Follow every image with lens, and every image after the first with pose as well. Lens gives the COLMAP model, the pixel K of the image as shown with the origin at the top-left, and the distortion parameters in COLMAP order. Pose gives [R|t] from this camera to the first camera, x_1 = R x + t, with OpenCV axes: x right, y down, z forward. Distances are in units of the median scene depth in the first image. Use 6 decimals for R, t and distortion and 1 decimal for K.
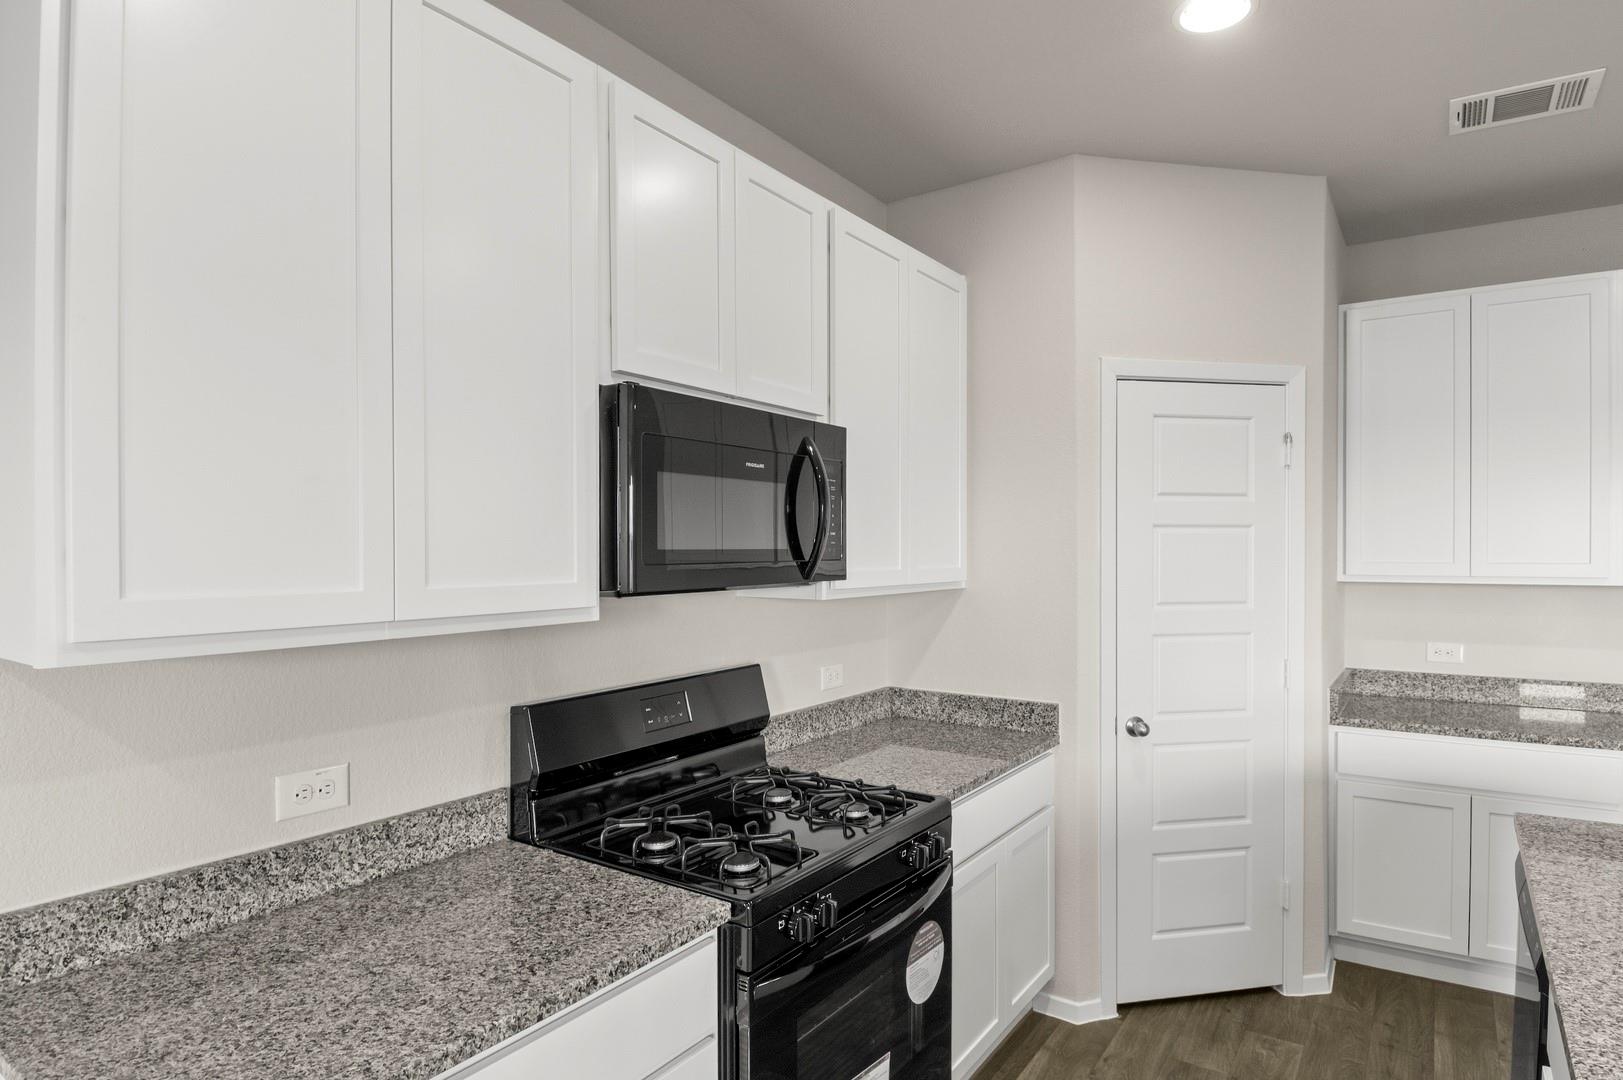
lens RADIAL K [[878.7, 0, 834.1], [0, 878.7, 553.0], [0, 0, 1]] dist [0.015158, -0.025983]
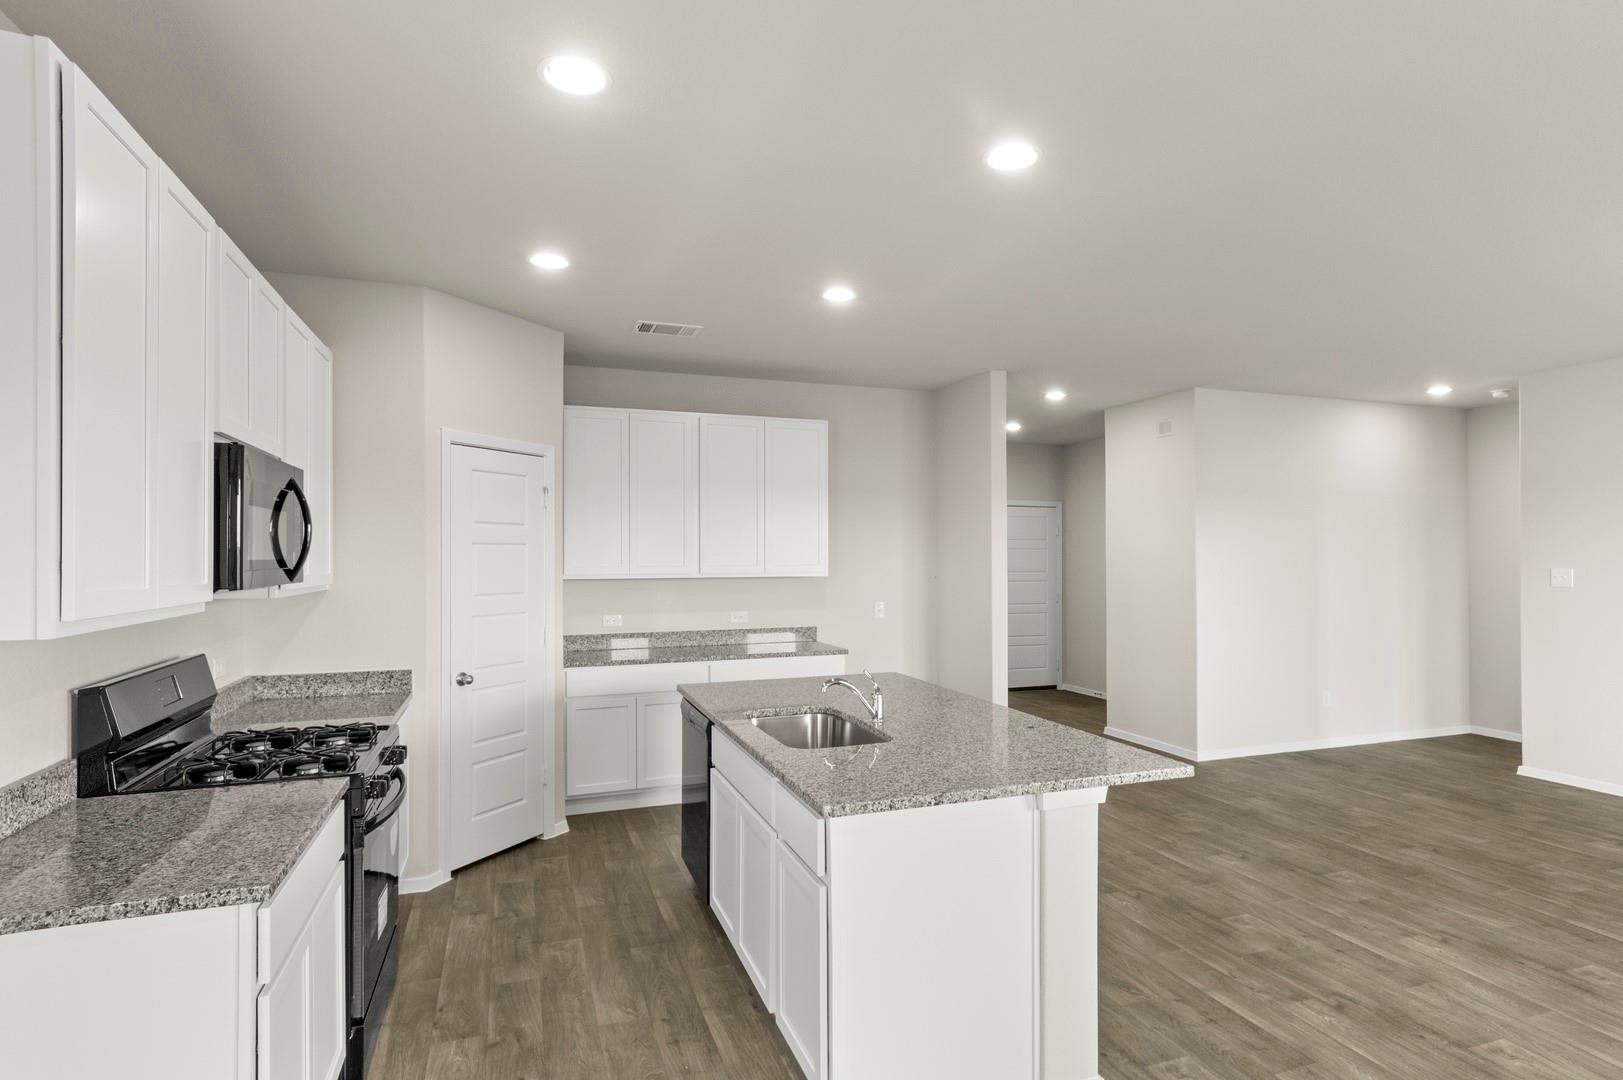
lens RADIAL K [[858.2, 0, 828.9], [0, 858.2, 551.6], [0, 0, 1]] dist [0.004198, -0.000468]
pose [[0.584917, 0.004315, 0.811082, -0.477215], [0.007058, 0.999921, -0.010410, 0.002761], [-0.811062, 0.011813, 0.584840, -0.350561]]
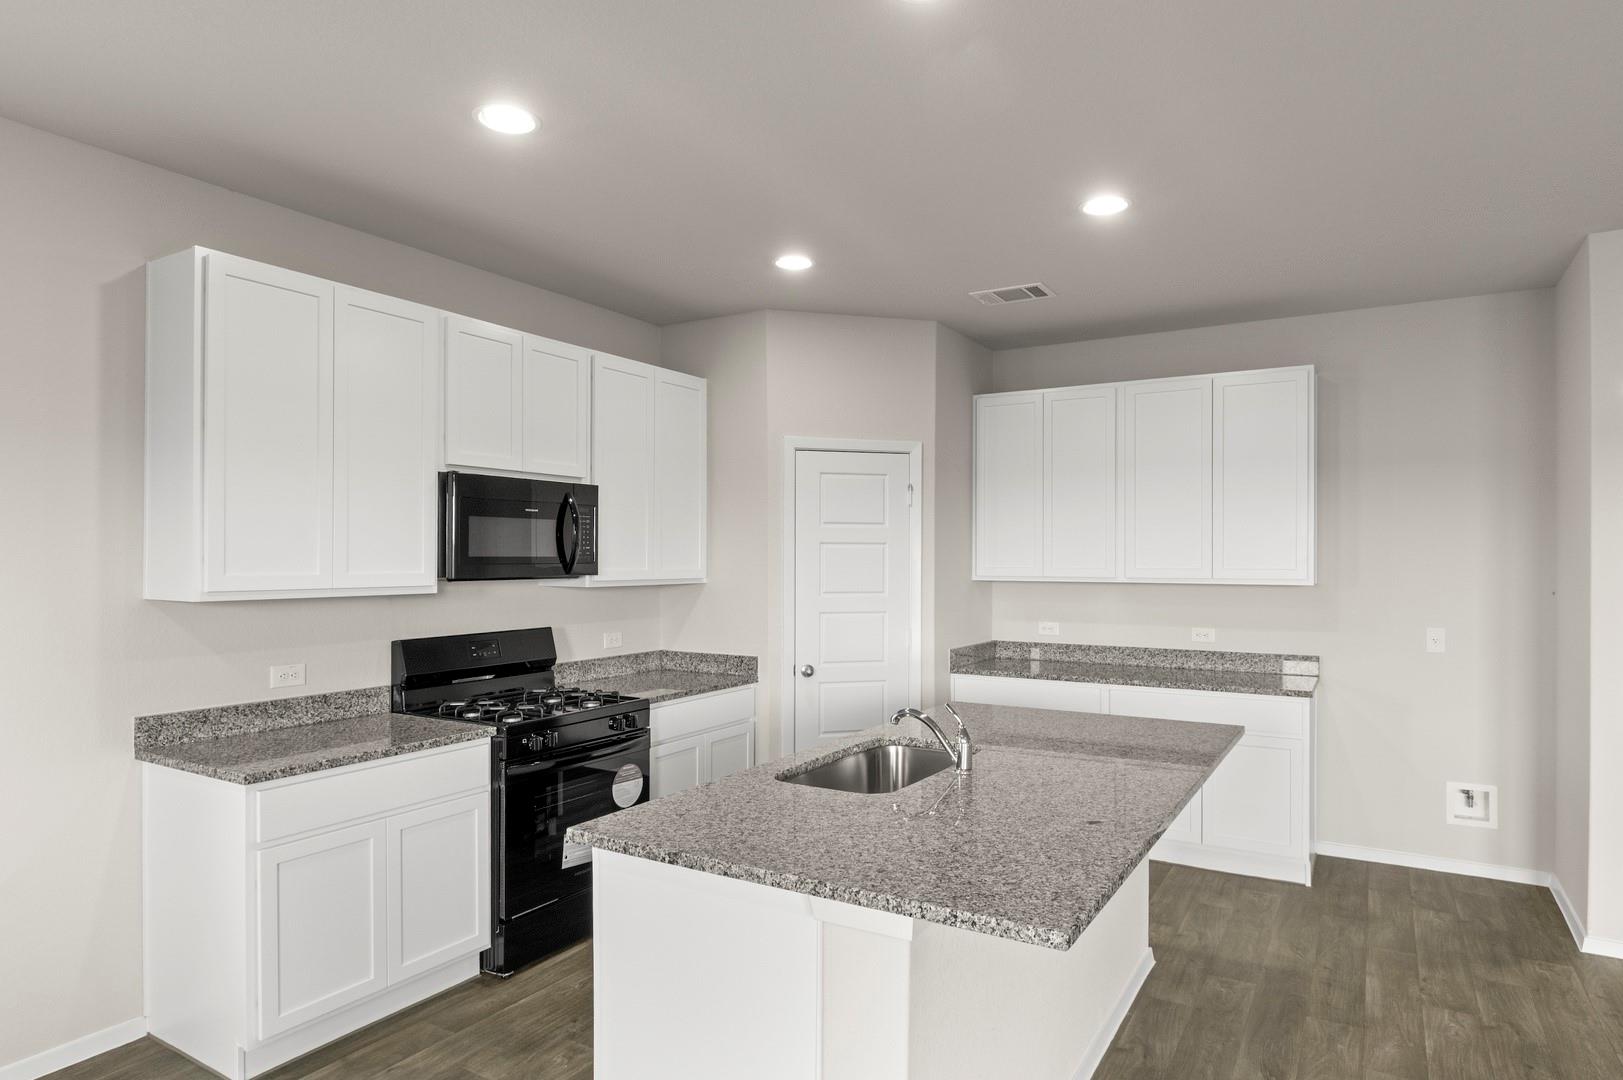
lens RADIAL K [[917.4, 0, 825.9], [0, 917.4, 550.3], [0, 0, 1]] dist [0.004156, -0.017913]
pose [[0.998190, 0.003937, 0.060018, 0.283056], [-0.003119, 0.999901, -0.013723, 0.004694], [-0.060066, 0.013511, 0.998103, -0.651430]]
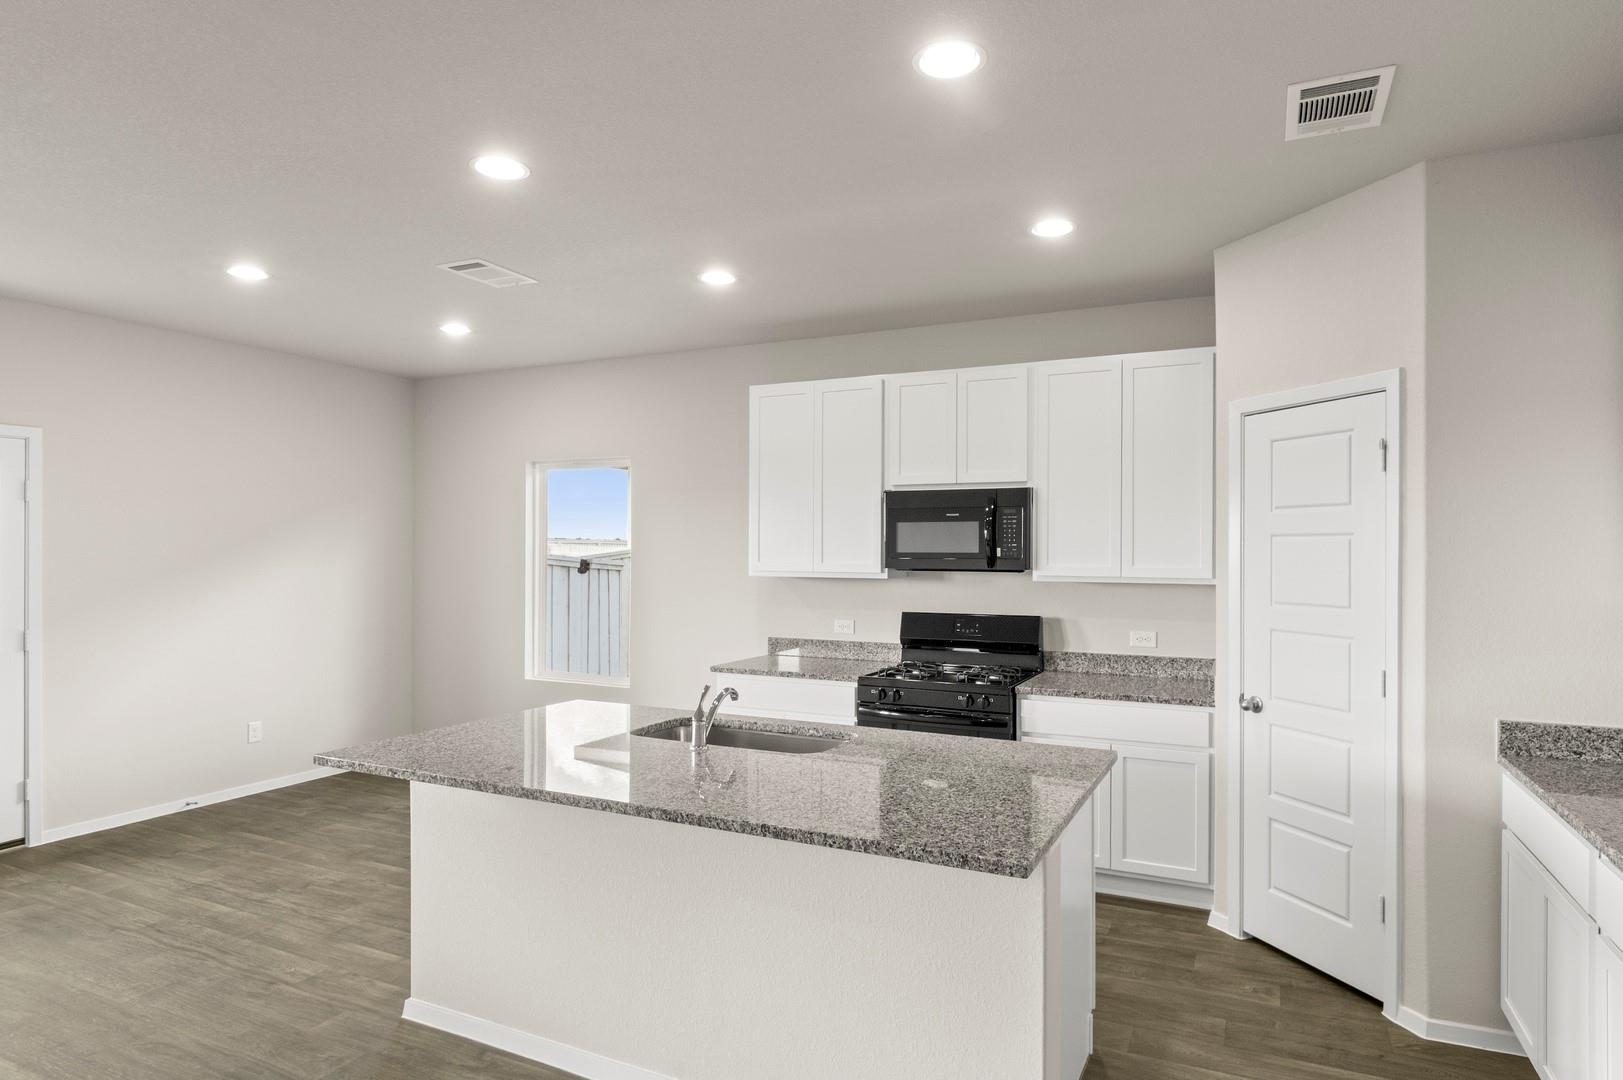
lens RADIAL K [[917.4, 0, 832.2], [0, 917.4, 545.8], [0, 0, 1]] dist [0.004156, -0.017913]
pose [[0.146259, -0.003104, -0.989241, 1.520133], [-0.010744, 0.999931, -0.004726, -0.005656], [0.989188, 0.011320, 0.146216, 0.255861]]
